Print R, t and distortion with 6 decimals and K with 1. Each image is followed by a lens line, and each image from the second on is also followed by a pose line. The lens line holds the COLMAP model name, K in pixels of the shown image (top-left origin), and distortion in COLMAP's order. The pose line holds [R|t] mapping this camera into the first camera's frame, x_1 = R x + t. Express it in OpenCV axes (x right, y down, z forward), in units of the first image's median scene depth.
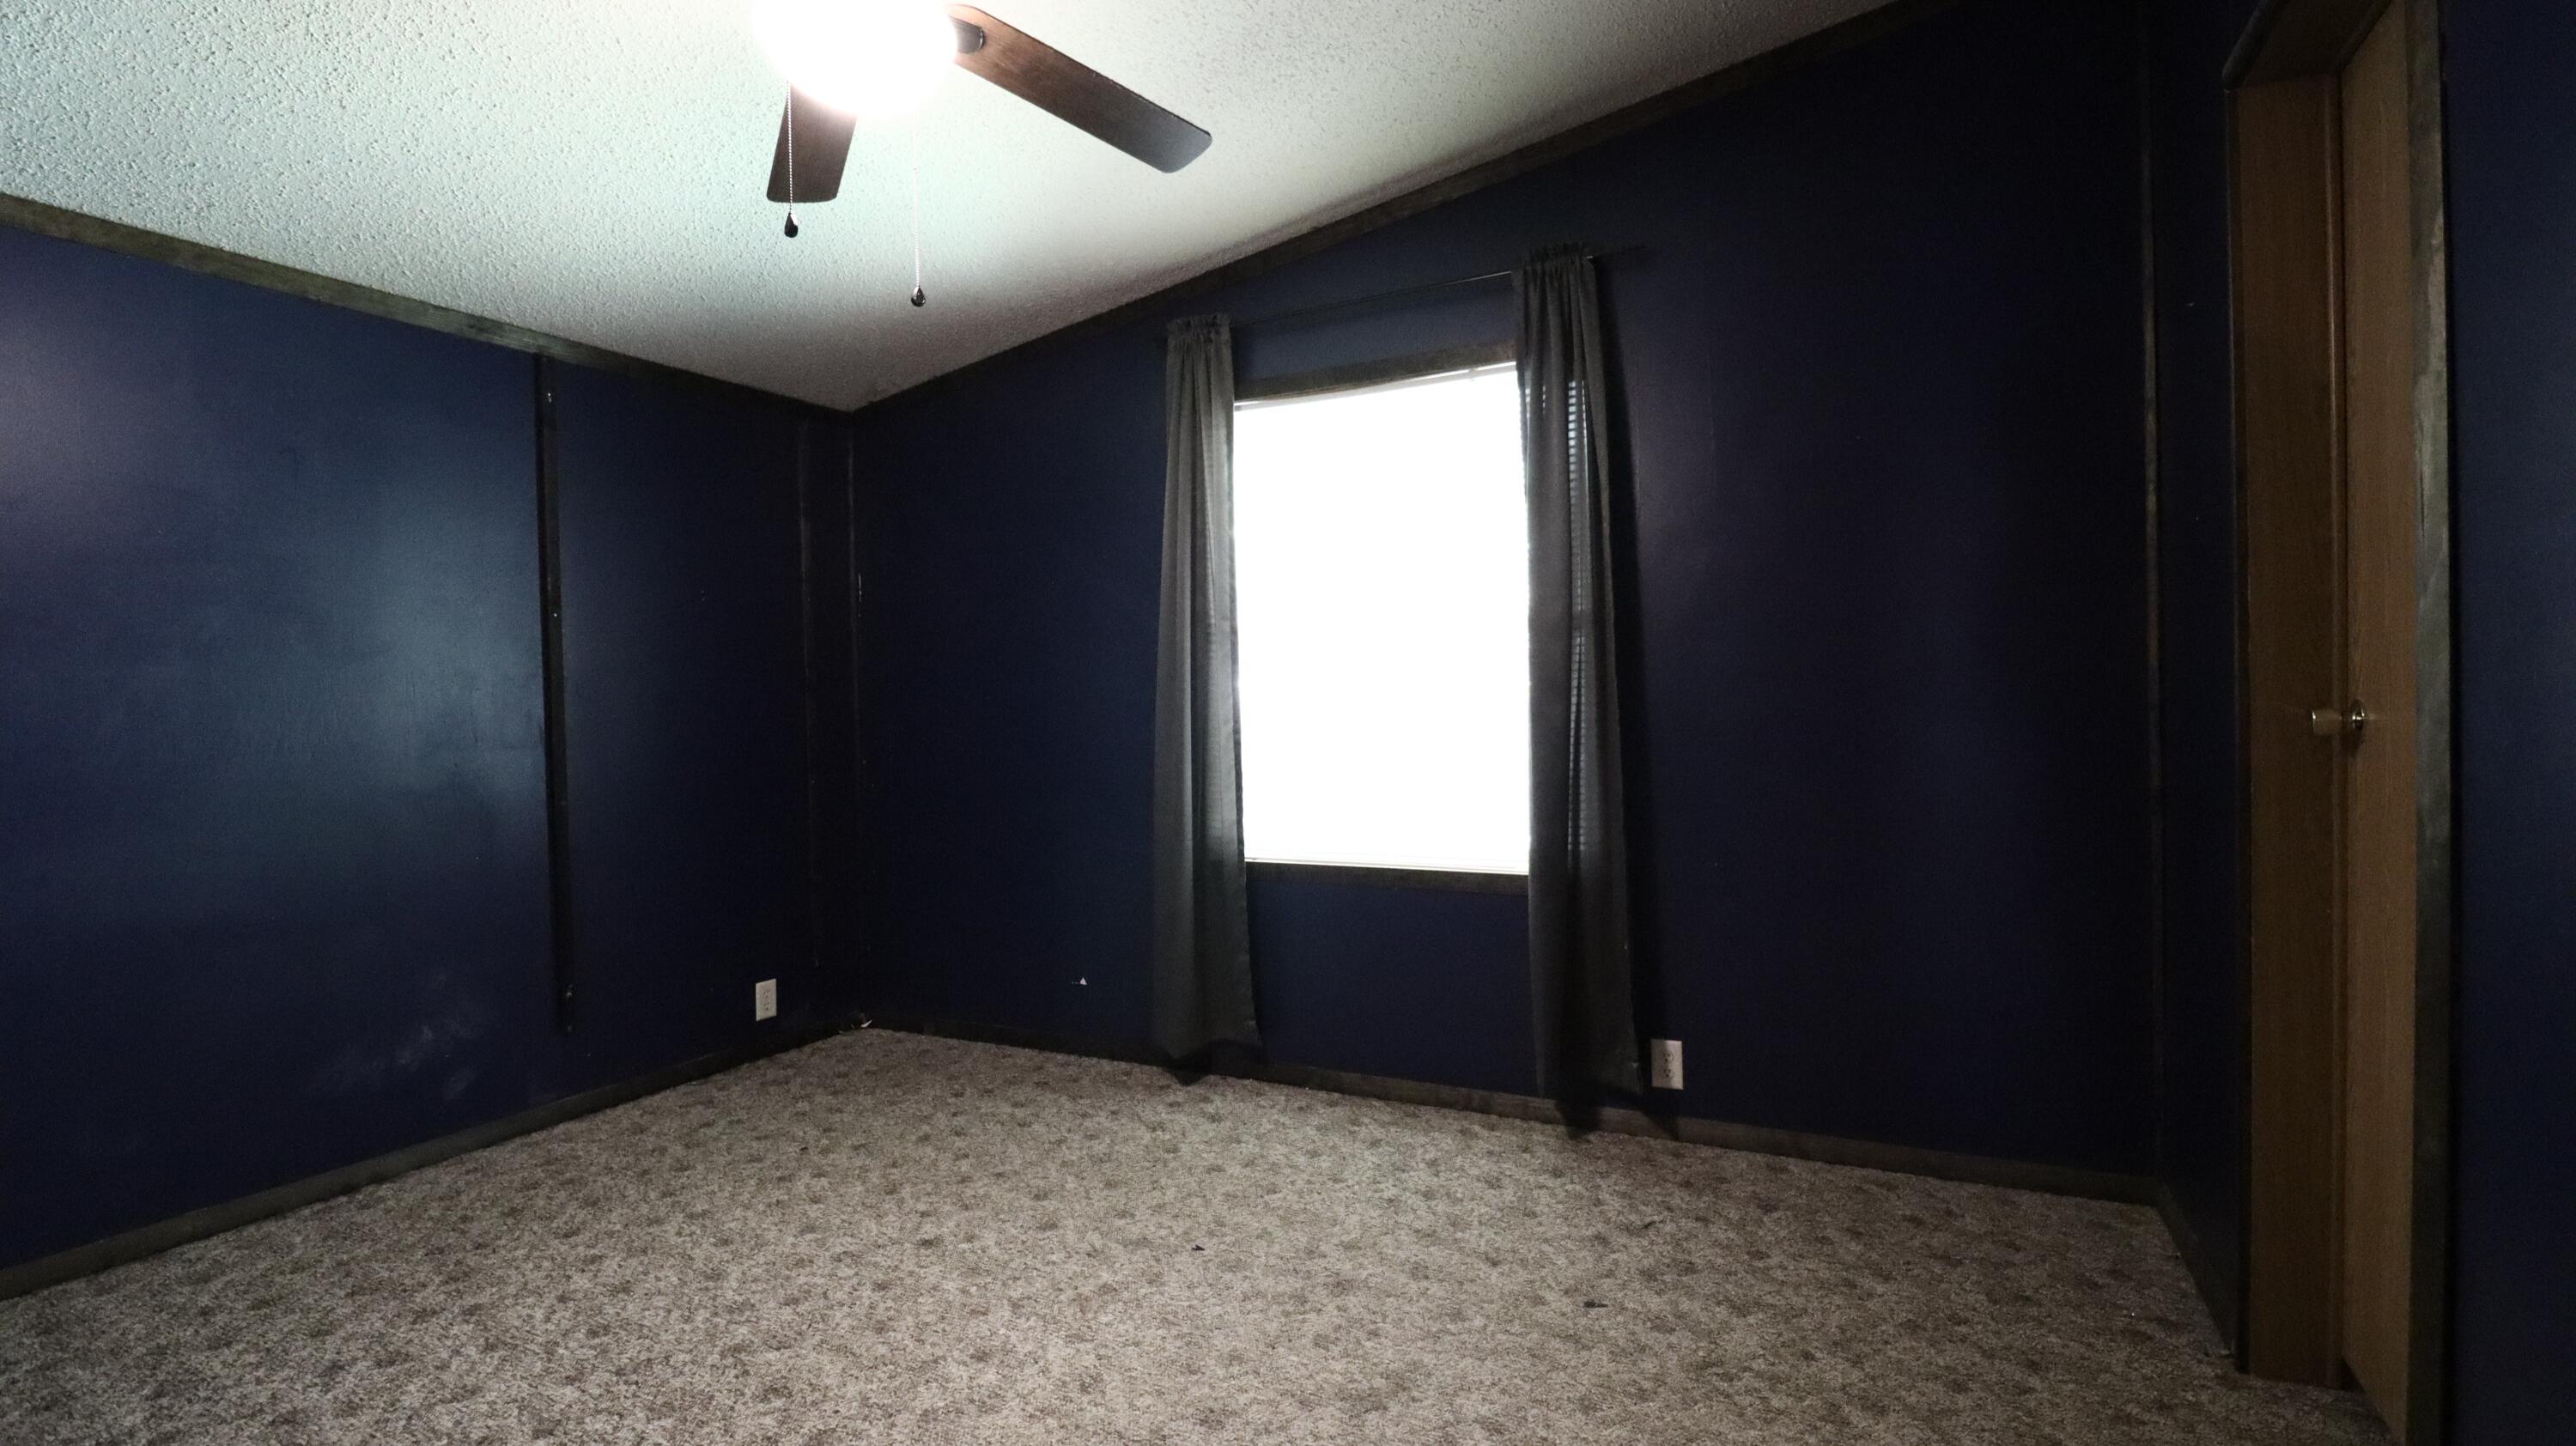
lens RADIAL K [[1201.2, 0, 1283.2], [0, 1201.2, 712.1], [0, 0, 1]] dist [0.001441, -0.013950]
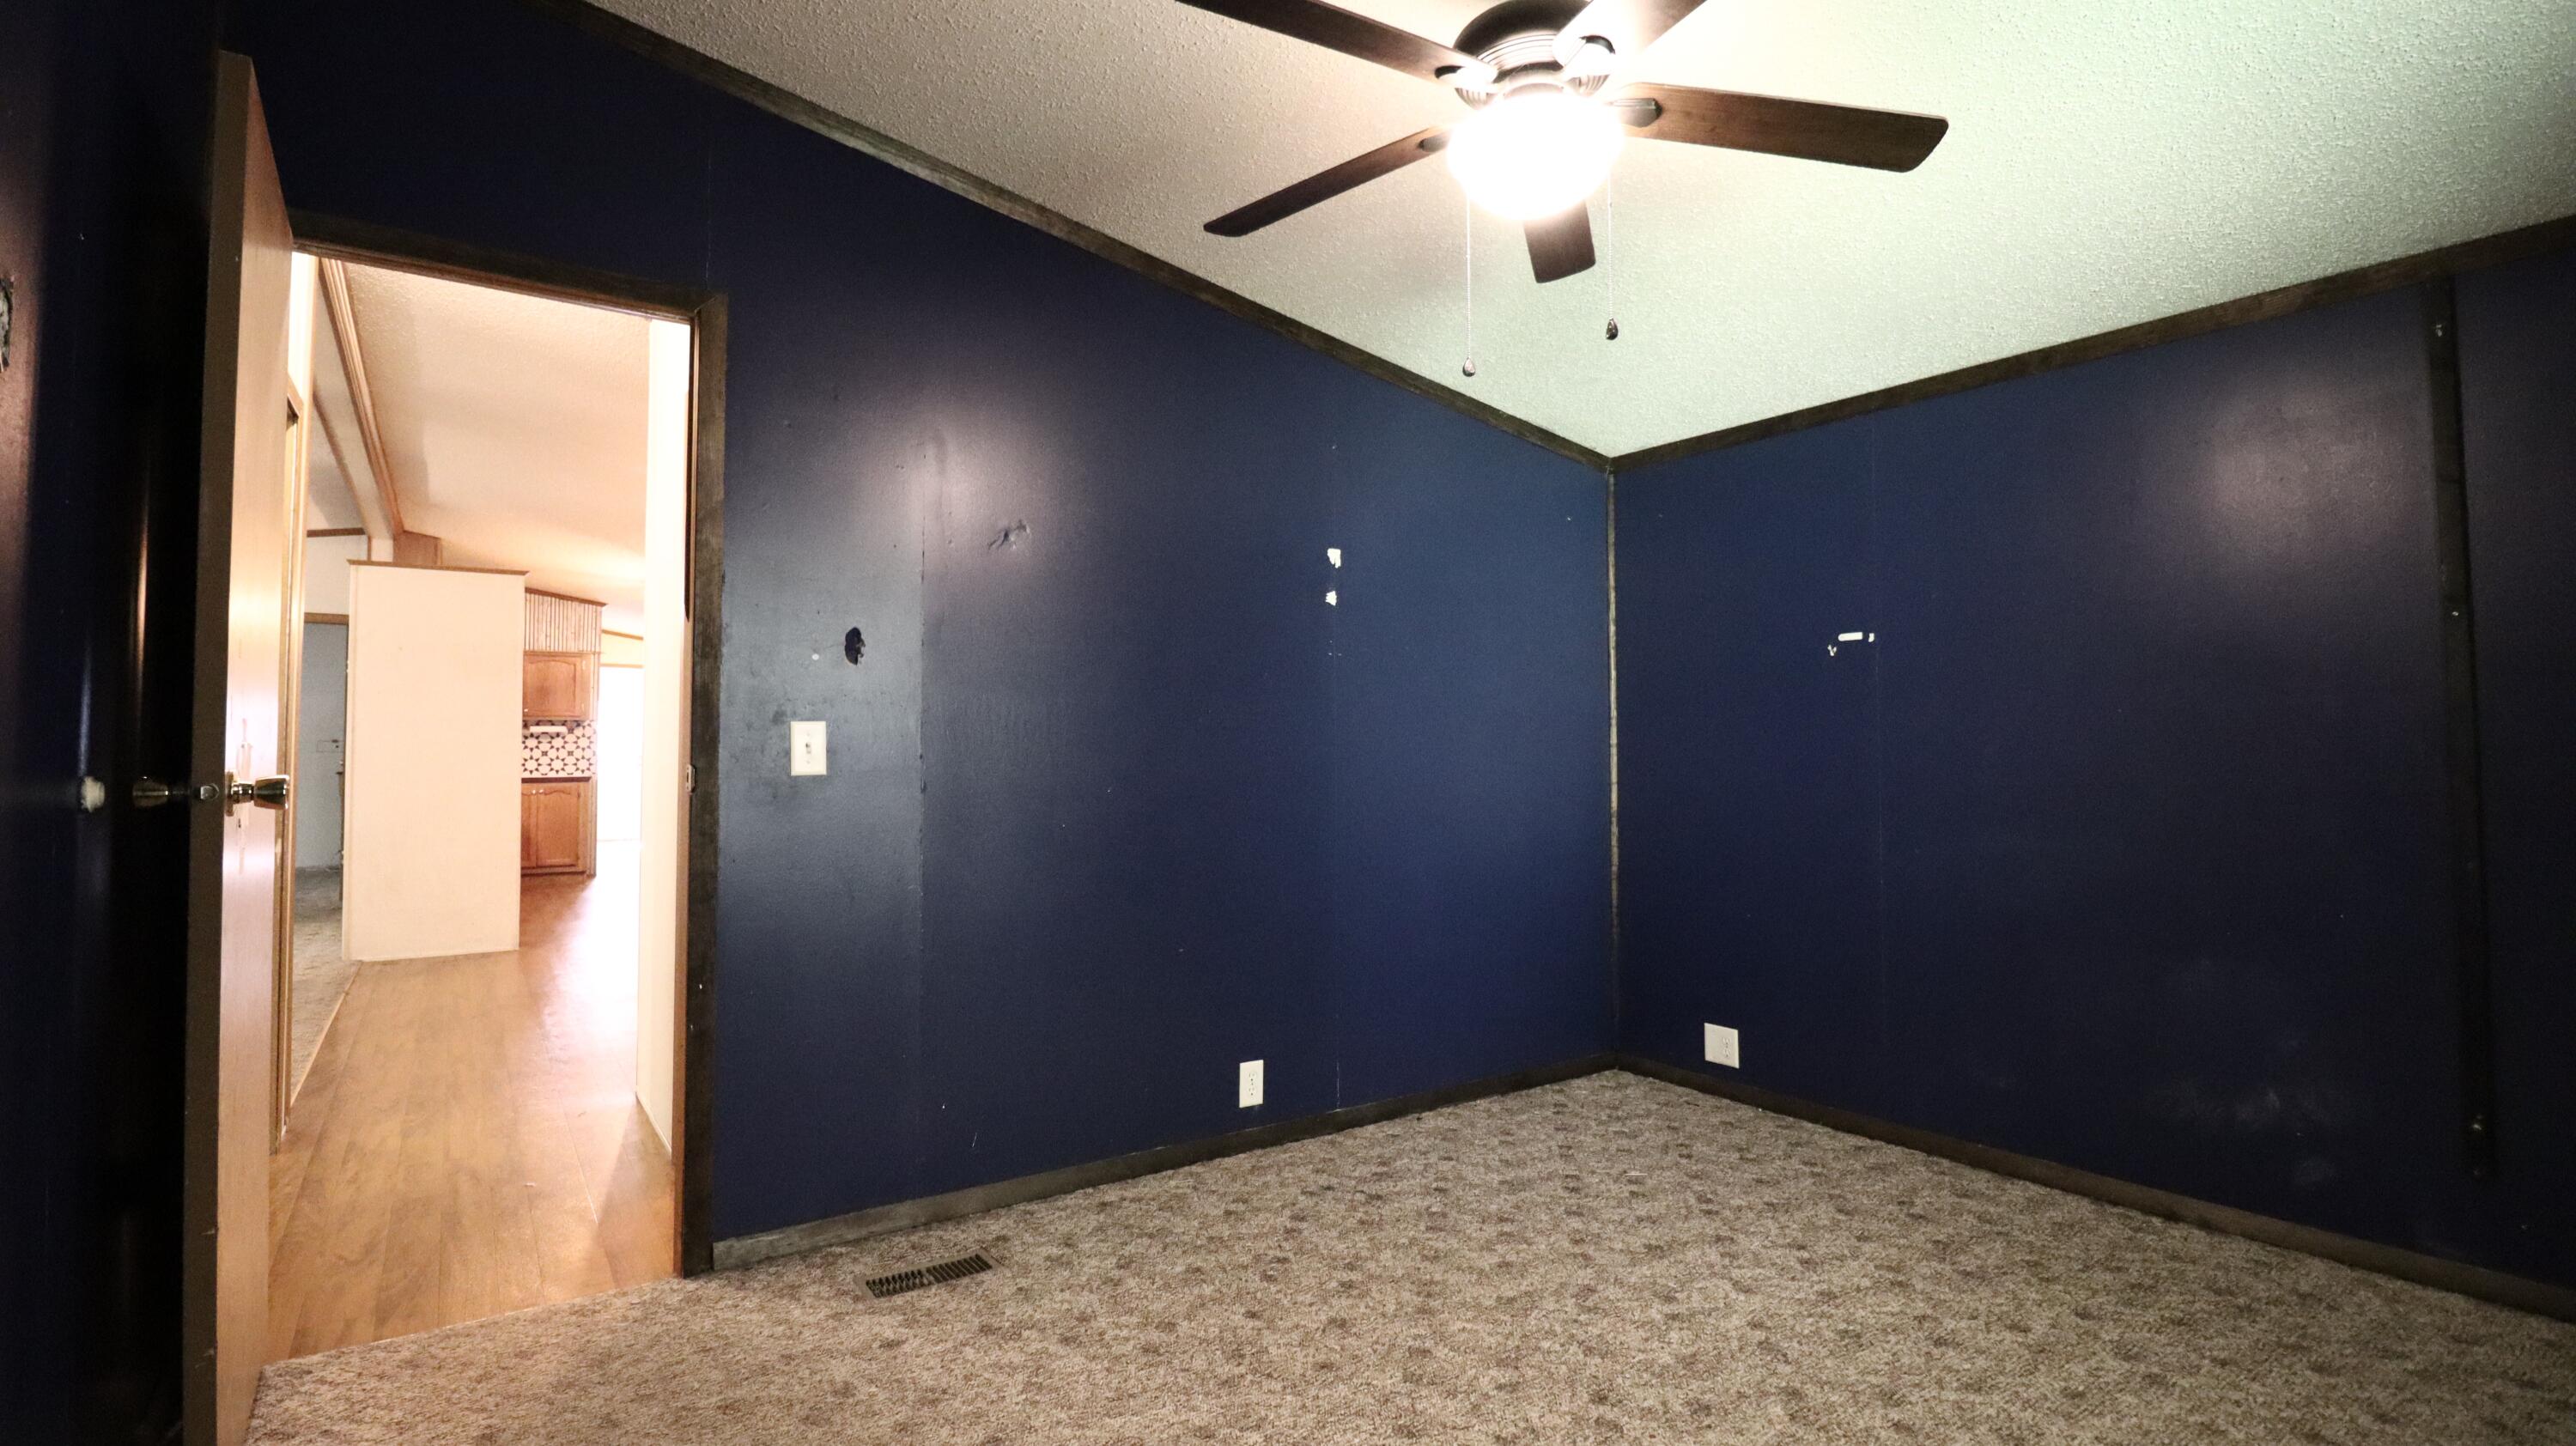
lens RADIAL K [[1201.2, 0, 1283.2], [0, 1201.2, 712.1], [0, 0, 1]] dist [0.001441, -0.013950]
pose [[-0.494867, -0.003665, -0.868961, 0.562550], [0.015014, 0.999806, -0.012767, -0.035159], [0.868839, -0.019365, -0.494715, 0.991062]]
